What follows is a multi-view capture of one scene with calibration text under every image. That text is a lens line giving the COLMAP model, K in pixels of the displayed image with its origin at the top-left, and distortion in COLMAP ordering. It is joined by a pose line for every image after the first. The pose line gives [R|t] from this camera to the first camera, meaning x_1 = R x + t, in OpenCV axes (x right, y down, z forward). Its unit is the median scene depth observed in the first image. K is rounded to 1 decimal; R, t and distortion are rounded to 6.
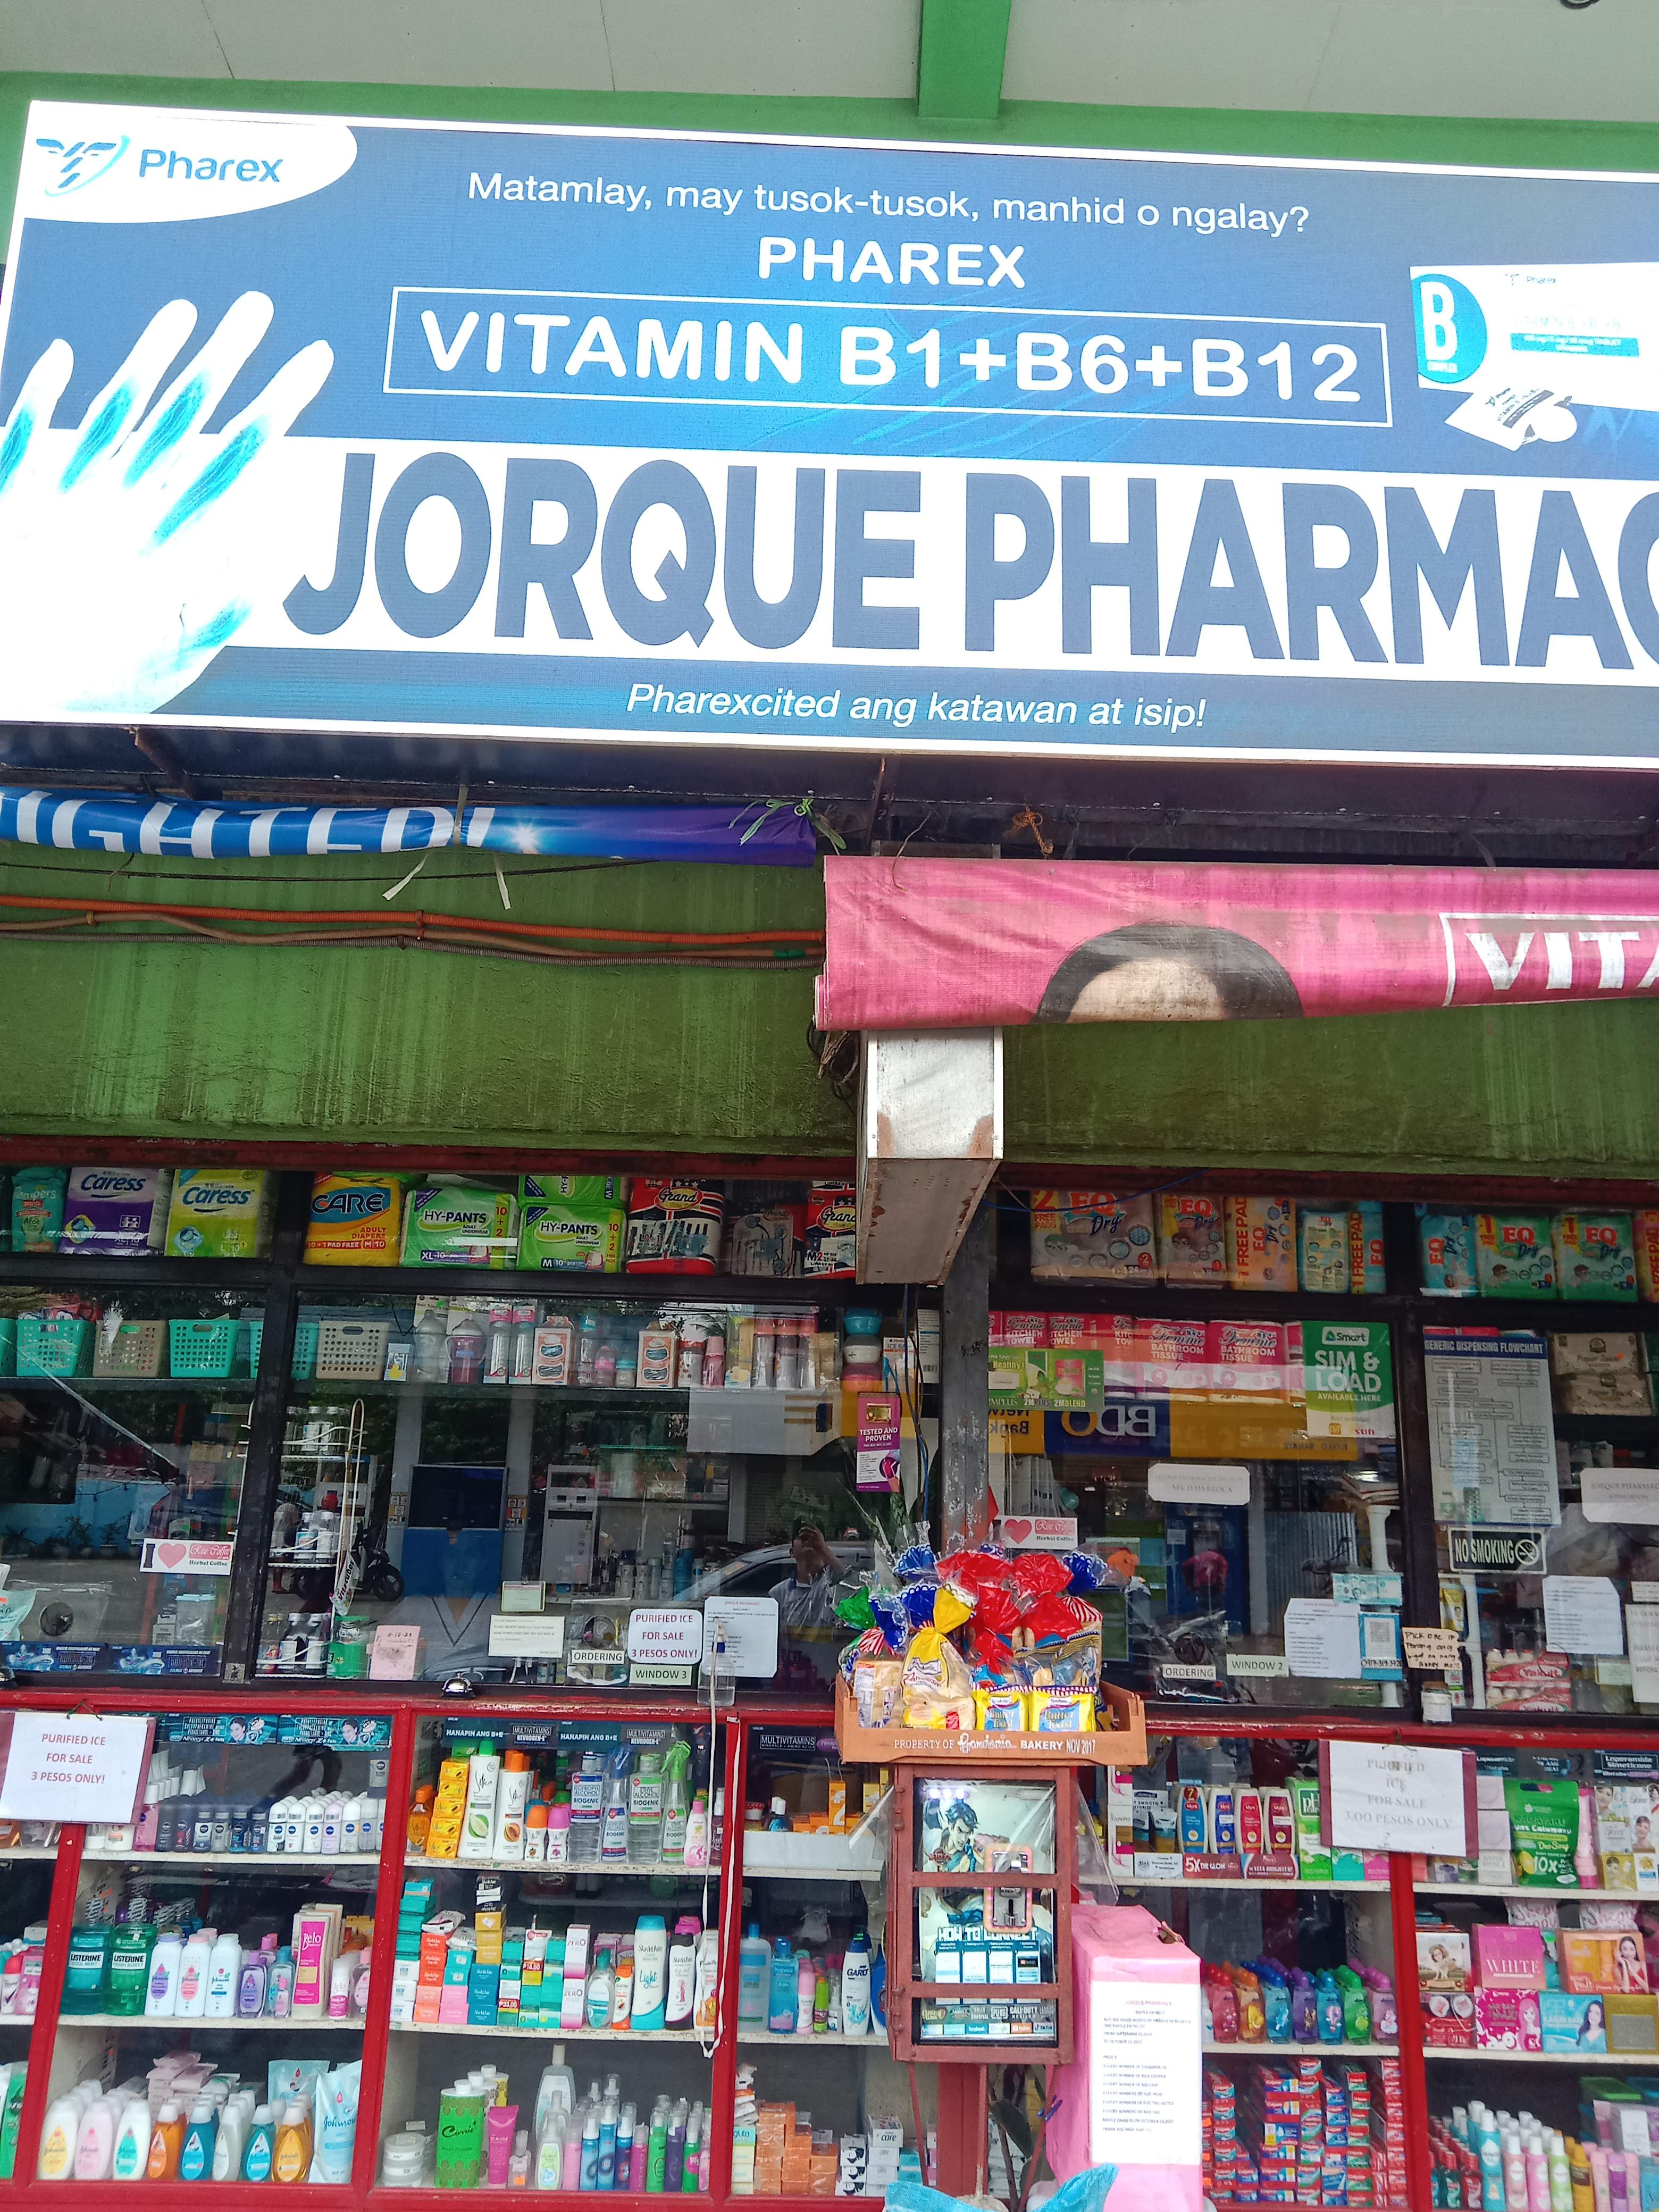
lens RADIAL K [[1639.0, 0, 818.6], [0, 1639.0, 1102.0], [0, 0, 1]] dist [0.060494, -0.061639]
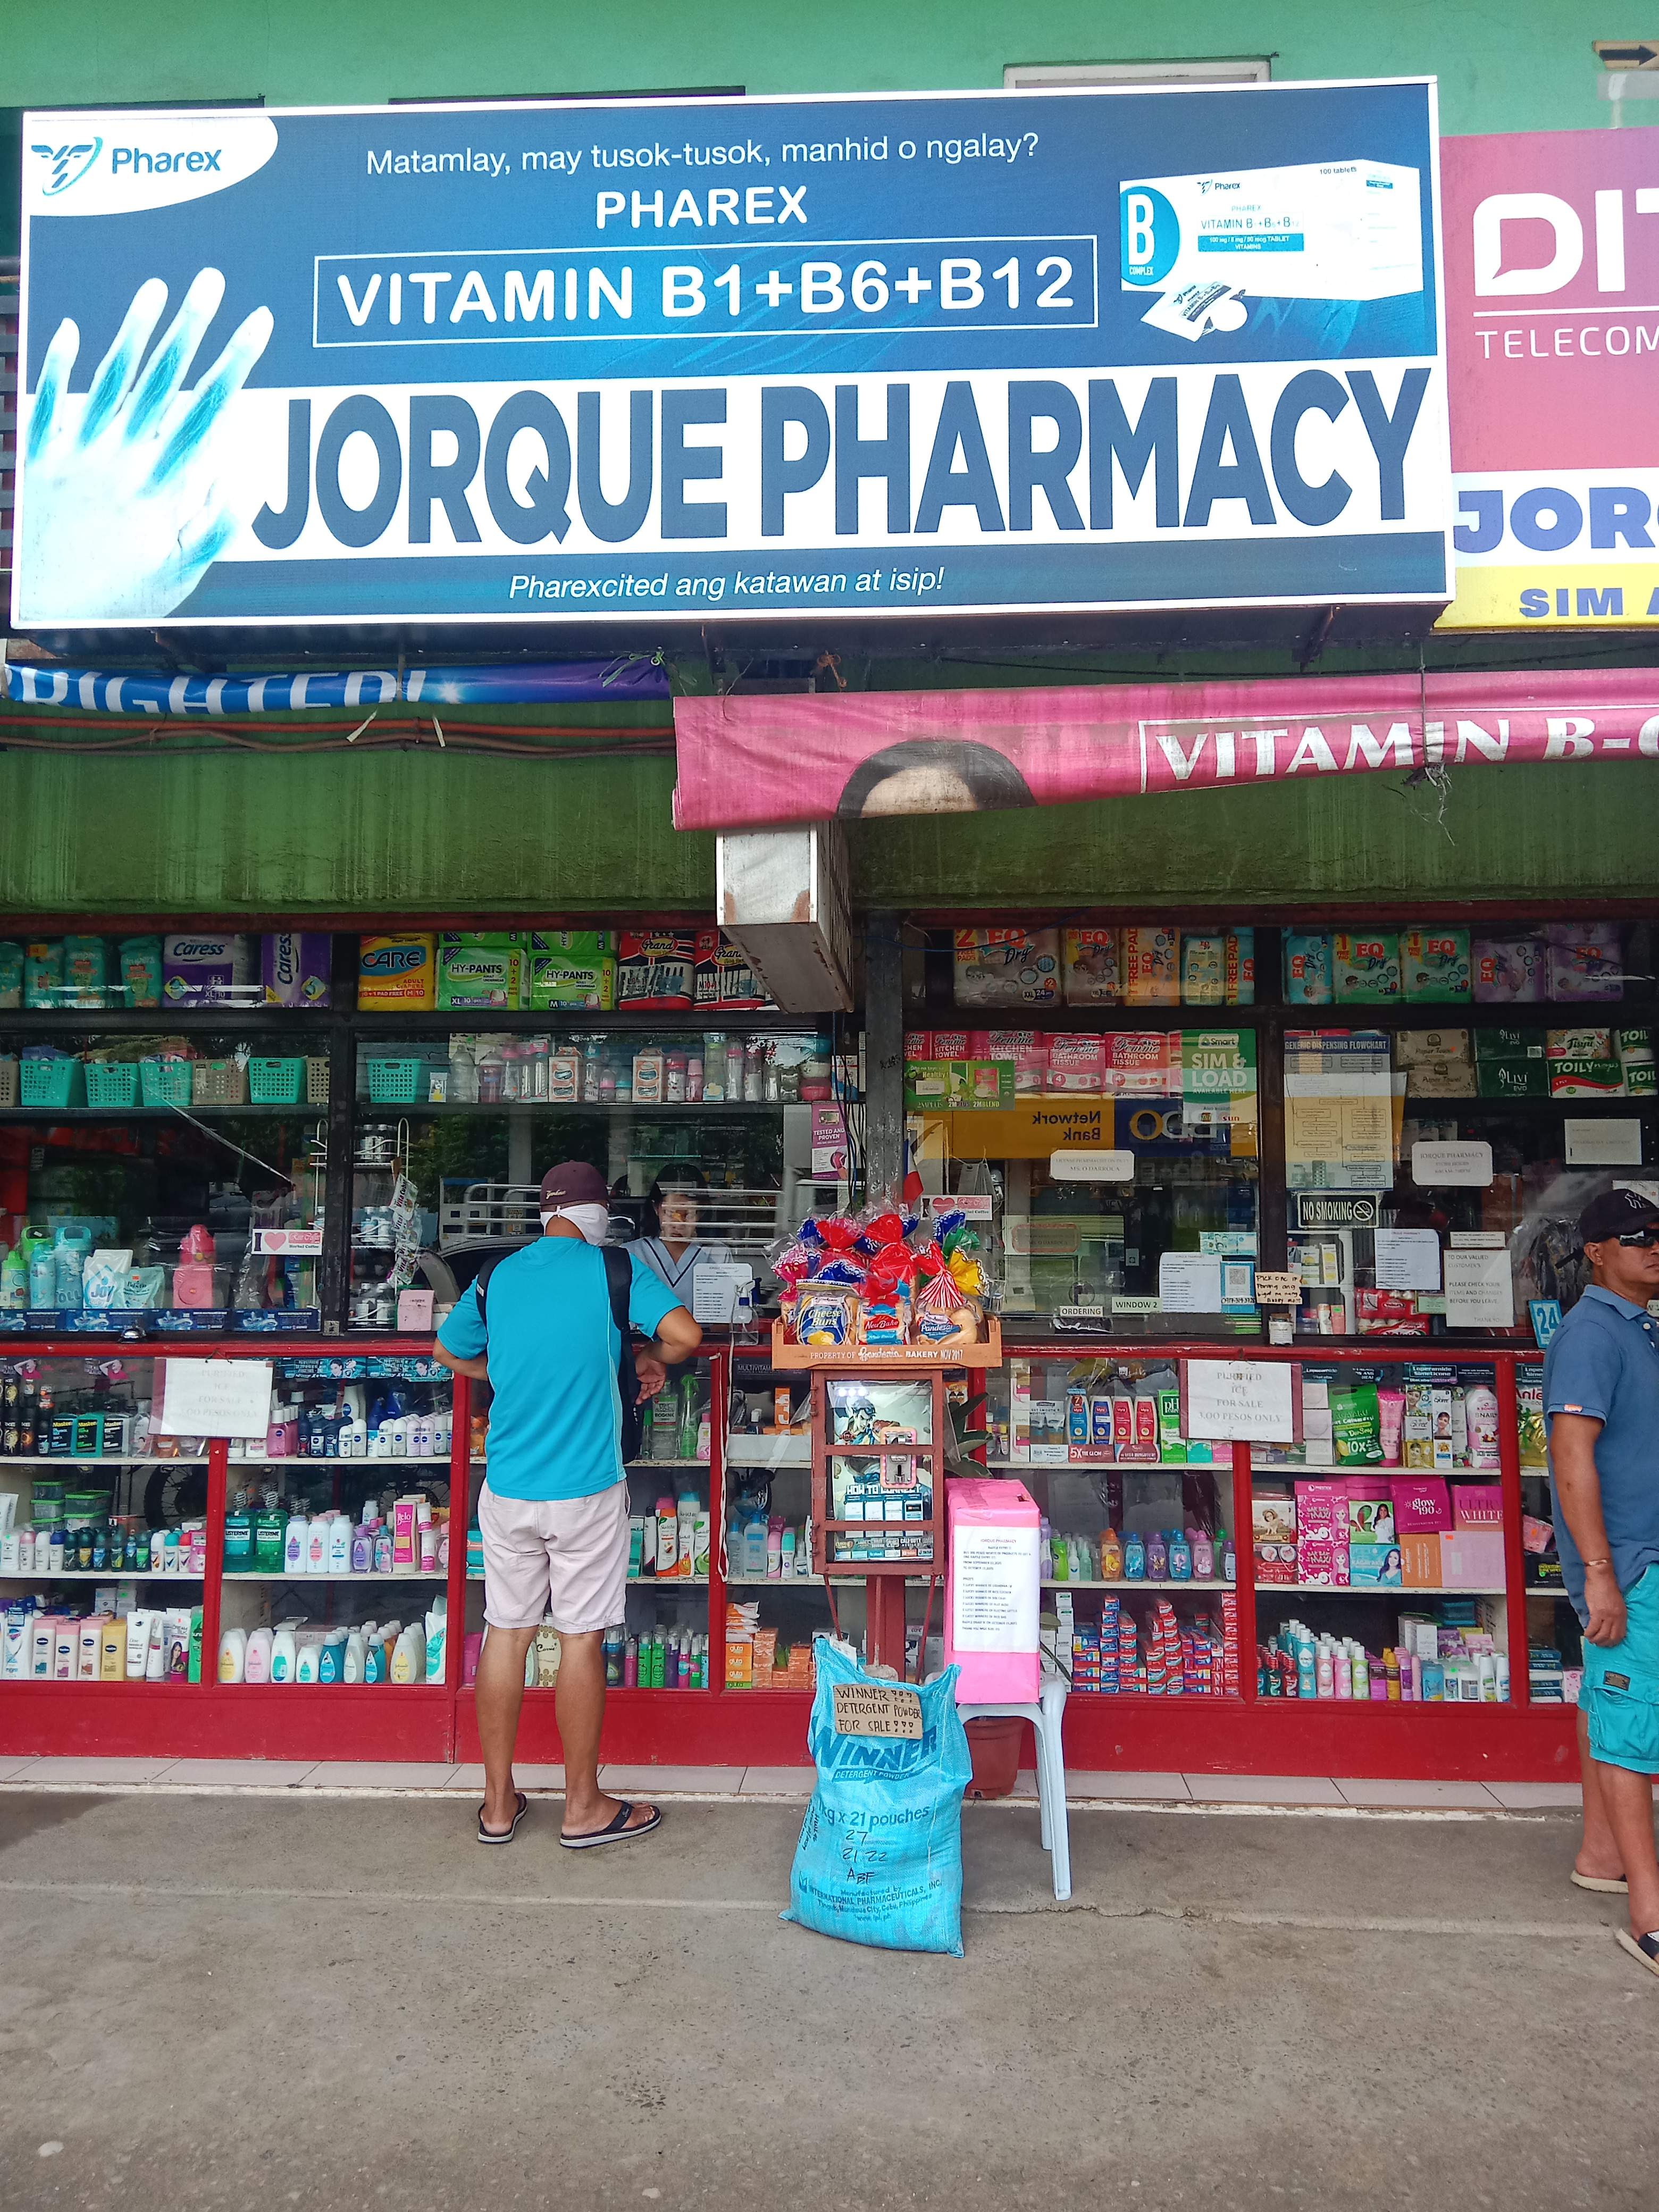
lens RADIAL K [[1639.0, 0, 827.6], [0, 1639.0, 1102.9], [0, 0, 1]] dist [0.060494, -0.061639]
pose [[0.997542, -0.031051, -0.062808, 0.193338], [0.041171, 0.985121, 0.166860, -0.042114], [0.056693, -0.169036, 0.983978, -0.340715]]
